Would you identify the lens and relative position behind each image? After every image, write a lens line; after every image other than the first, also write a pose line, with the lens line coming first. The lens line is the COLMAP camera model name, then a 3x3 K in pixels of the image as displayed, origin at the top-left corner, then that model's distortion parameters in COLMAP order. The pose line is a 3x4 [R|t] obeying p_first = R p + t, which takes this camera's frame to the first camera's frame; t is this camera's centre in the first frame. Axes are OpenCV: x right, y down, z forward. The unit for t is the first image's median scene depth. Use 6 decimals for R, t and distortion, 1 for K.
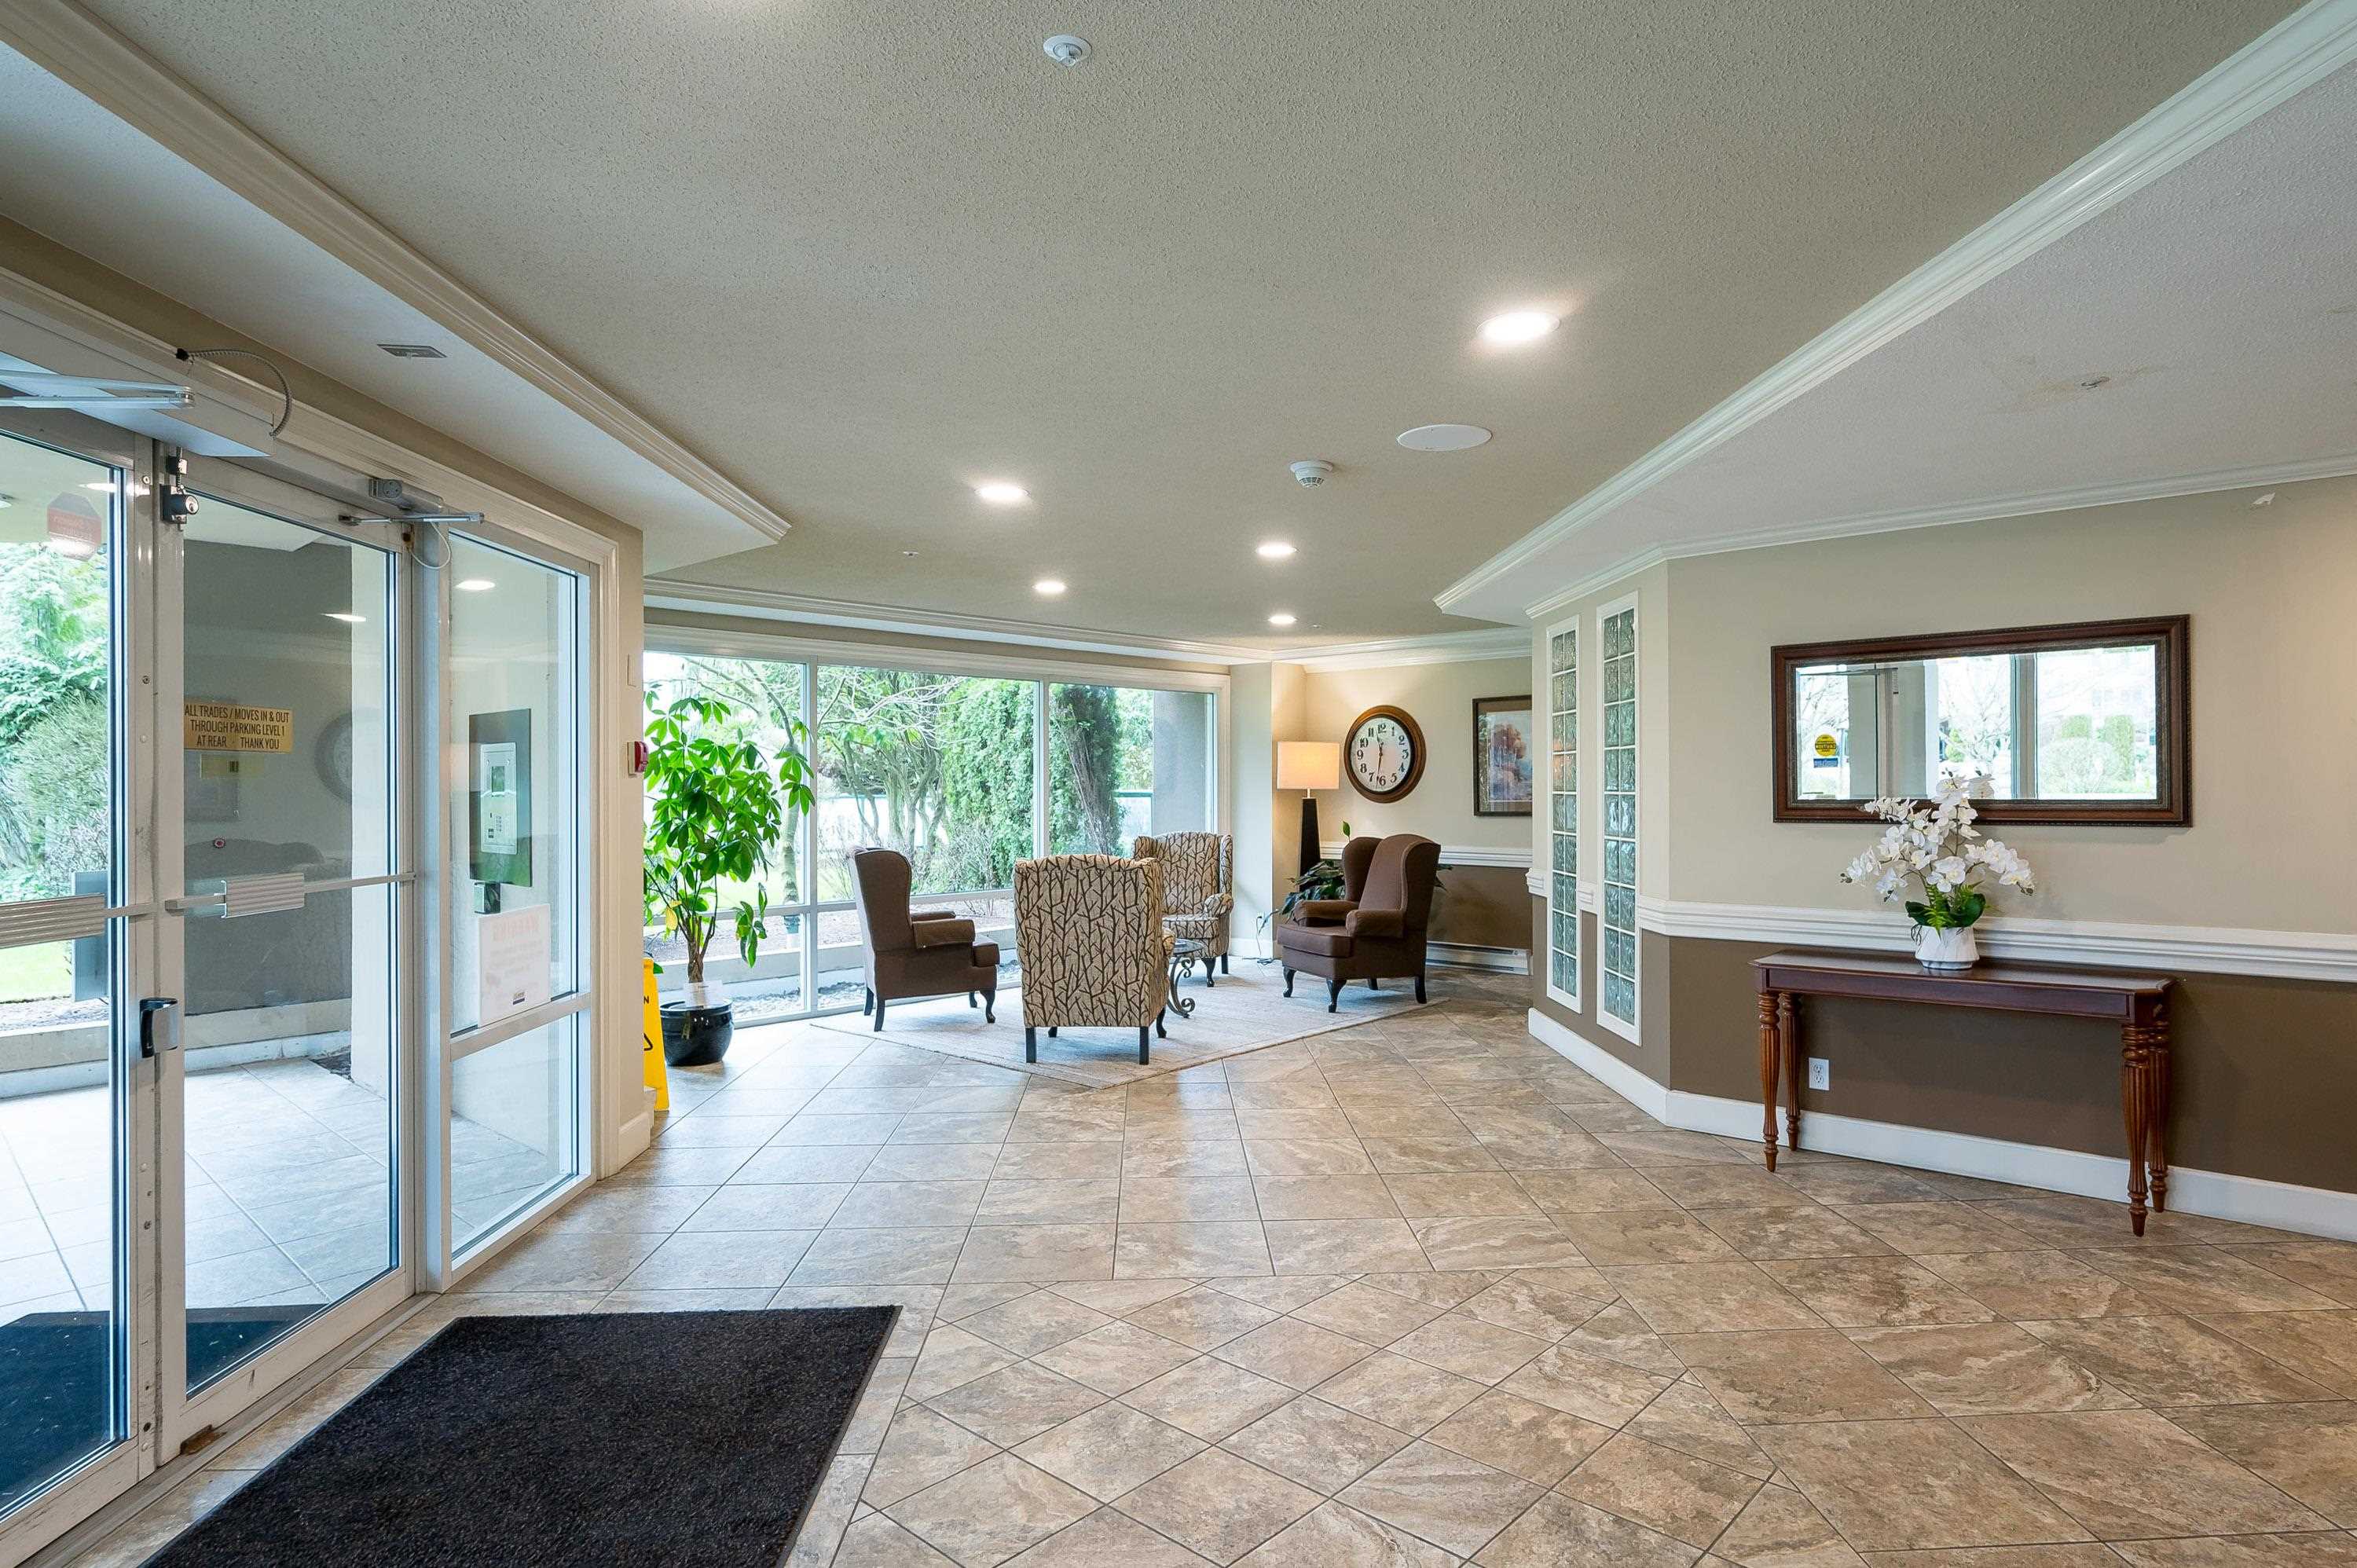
lens RADIAL K [[1310.3, 0, 1177.1], [0, 1310.3, 796.5], [0, 0, 1]] dist [-0.000374, 0.000006]
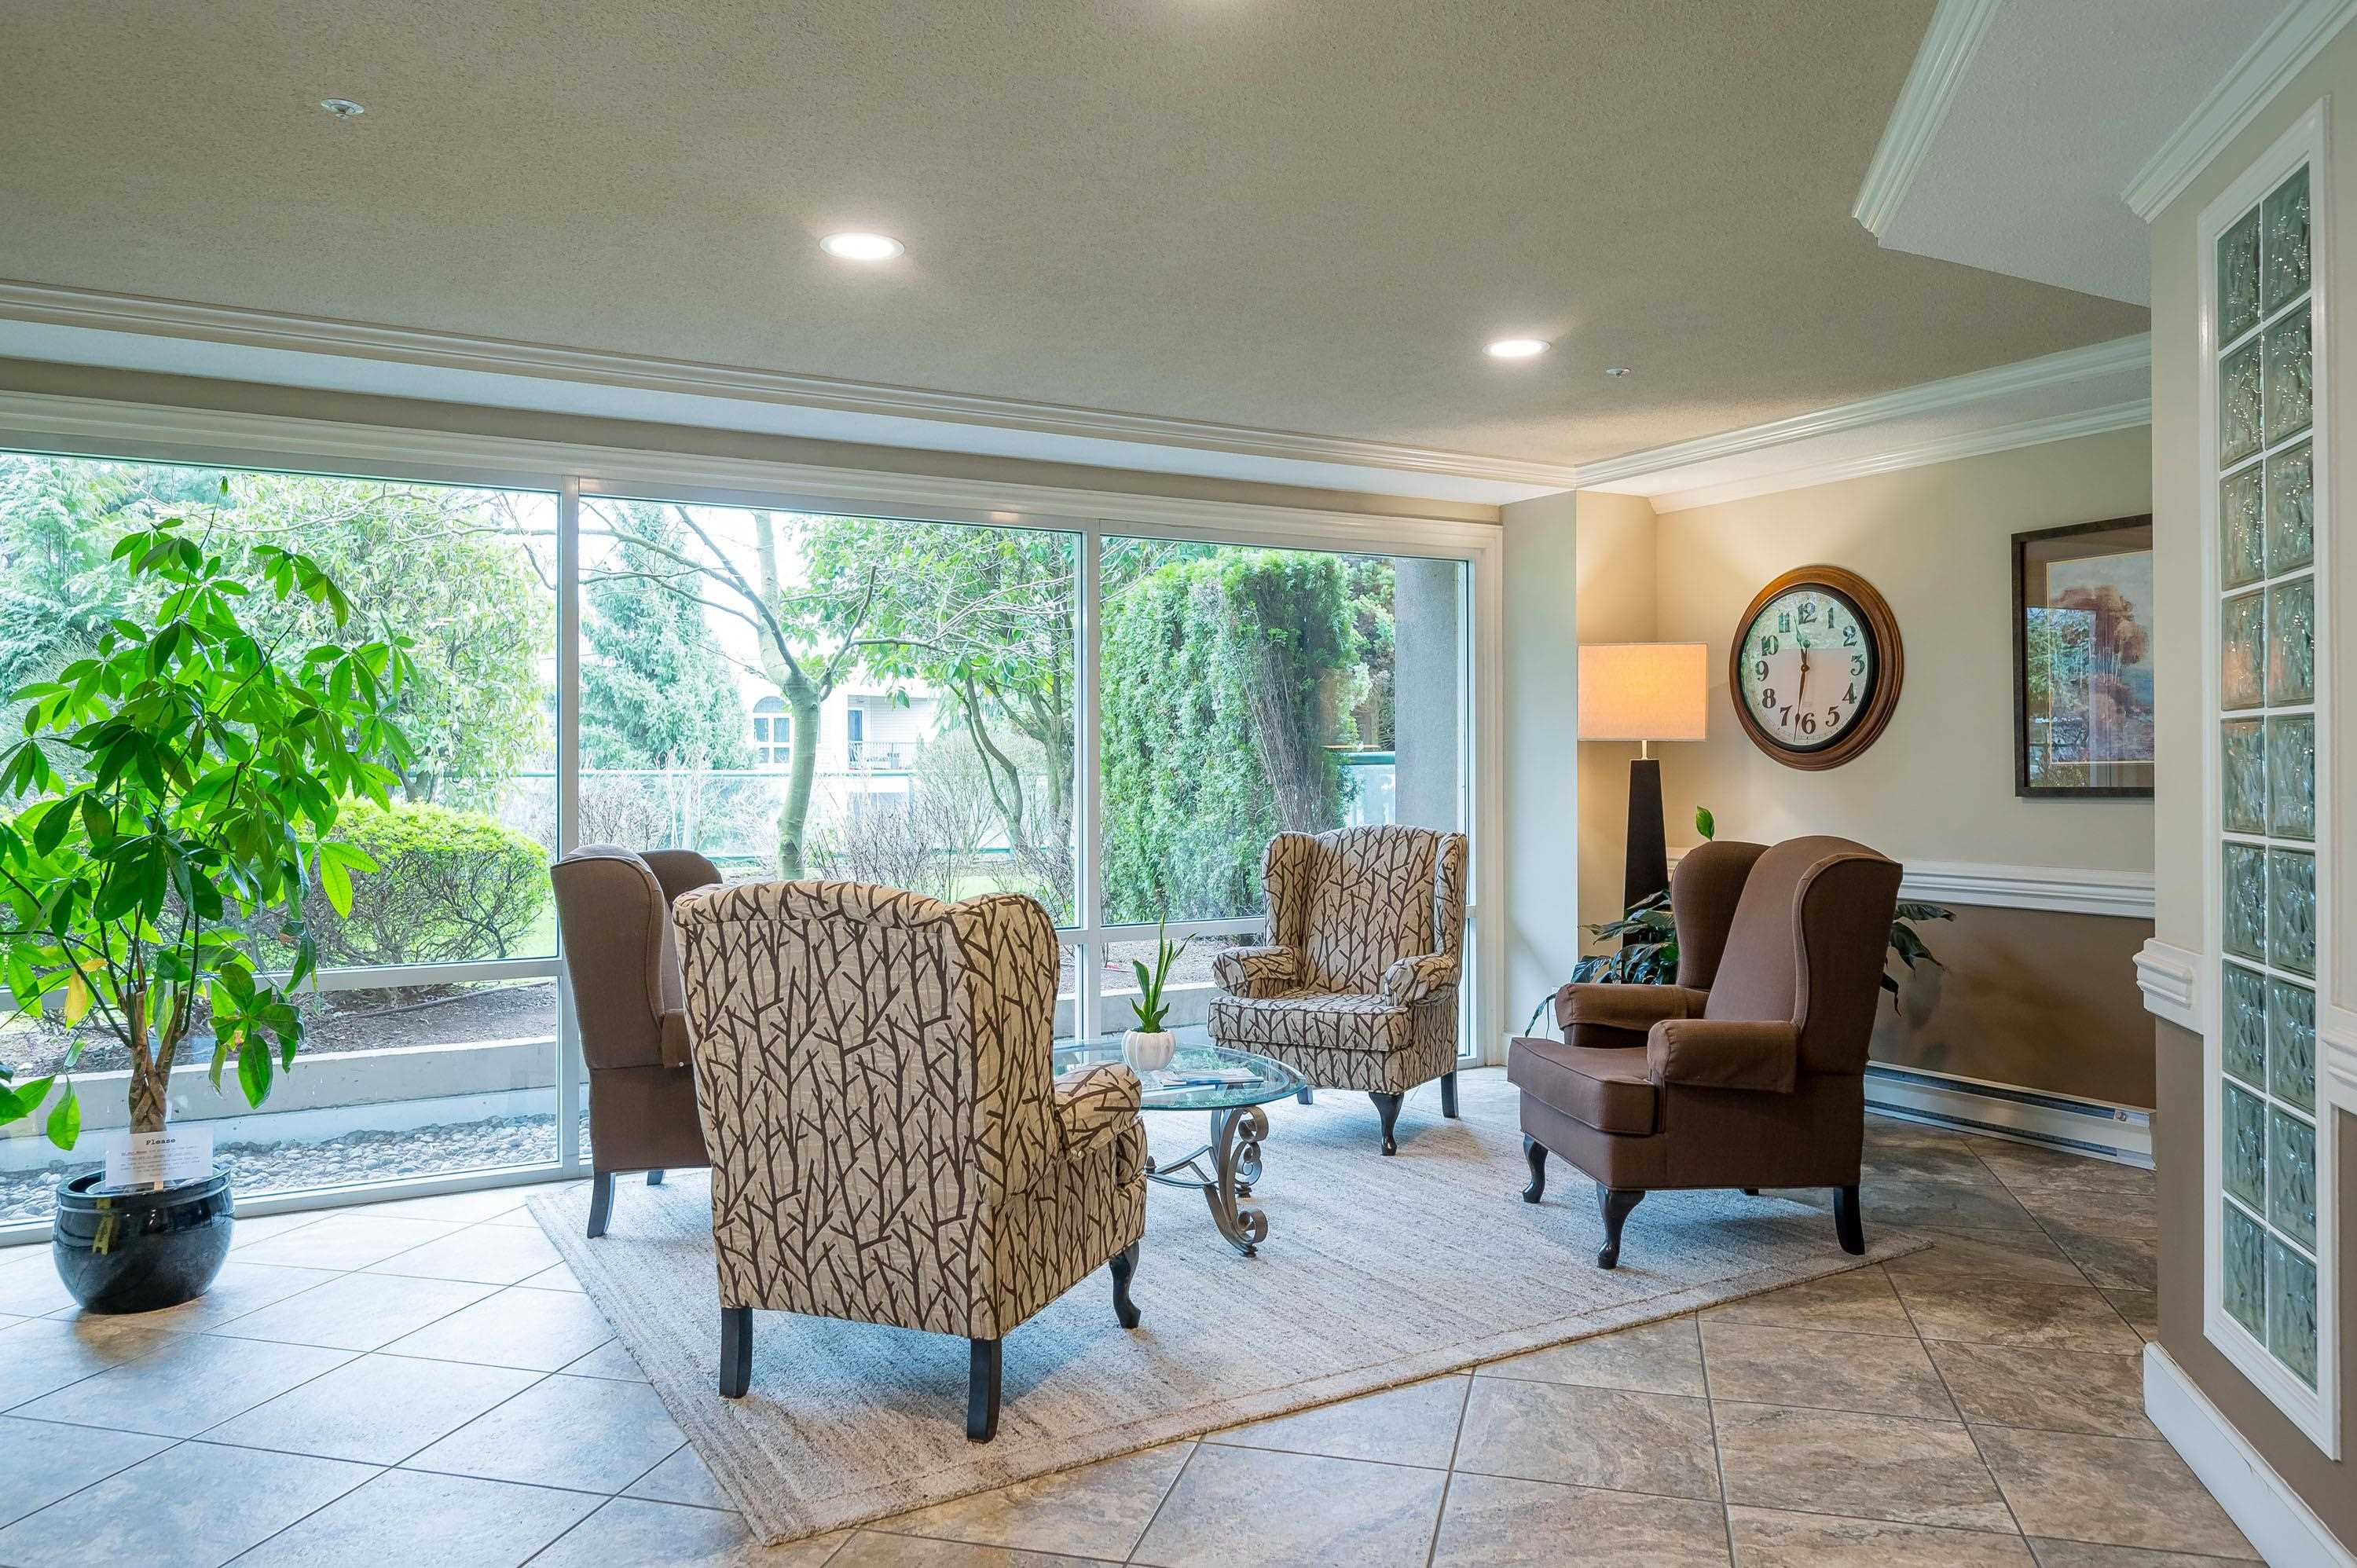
lens RADIAL K [[1590.4, 0, 1173.1], [0, 1590.4, 761.0], [0, 0, 1]] dist [-0.002591, 0.002995]
pose [[0.955270, -0.001190, -0.295733, 0.114697], [-0.002530, 0.999922, -0.012197, 0.010223], [0.295725, 0.012399, 0.955193, 0.405556]]
